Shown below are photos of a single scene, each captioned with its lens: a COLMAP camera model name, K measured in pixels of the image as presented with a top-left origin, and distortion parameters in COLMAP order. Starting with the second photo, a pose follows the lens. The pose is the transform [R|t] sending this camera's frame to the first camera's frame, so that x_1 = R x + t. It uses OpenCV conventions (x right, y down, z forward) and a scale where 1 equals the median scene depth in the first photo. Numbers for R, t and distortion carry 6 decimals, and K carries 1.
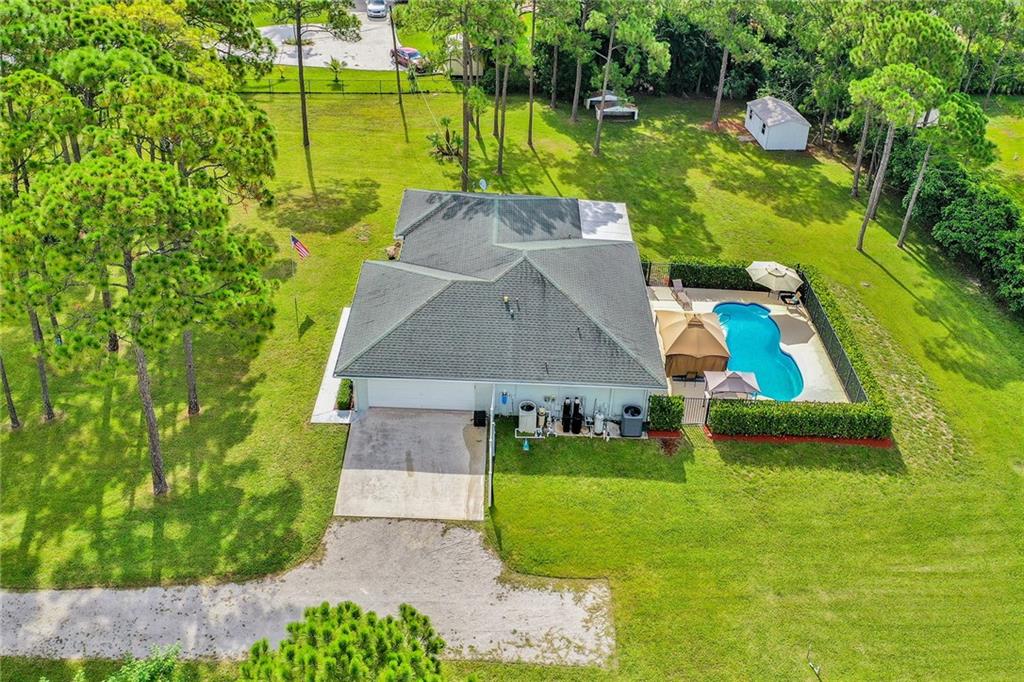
lens RADIAL K [[876.5, 0, 544.2], [0, 876.5, 341.2], [0, 0, 1]] dist [-0.056679, 0.020481]
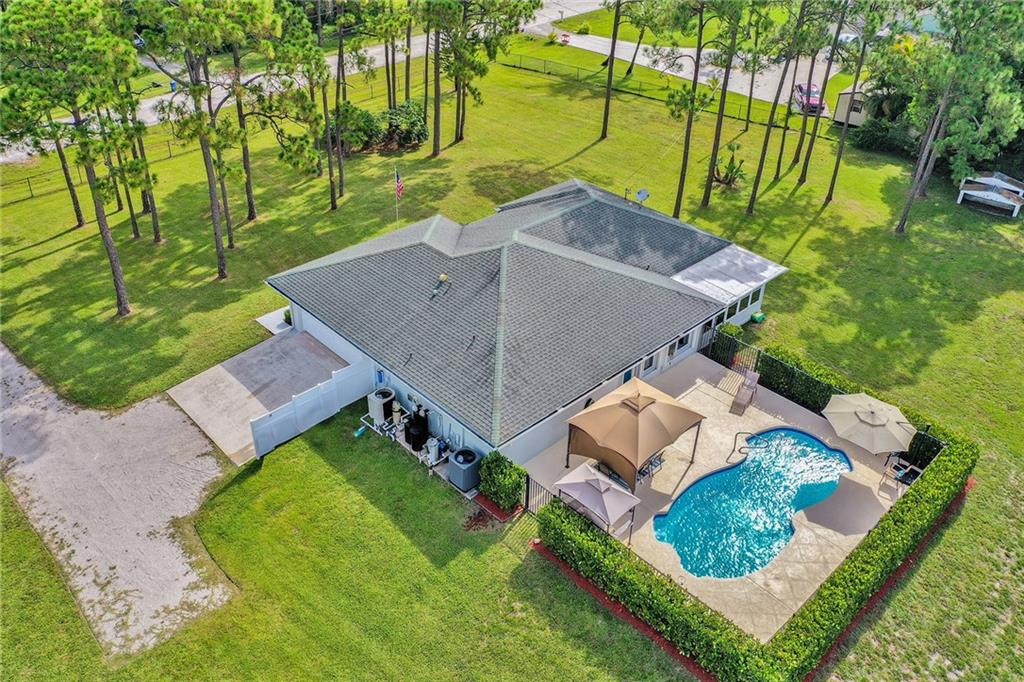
lens RADIAL K [[806.7, 0, 512.0], [0, 806.7, 341.0], [0, 0, 1]] dist [0.004945, 0.005505]
pose [[0.678865, 0.363327, -0.638072, 0.484030], [-0.402452, 0.910954, 0.090528, -0.083068], [0.614146, 0.195337, 0.764636, 0.404100]]
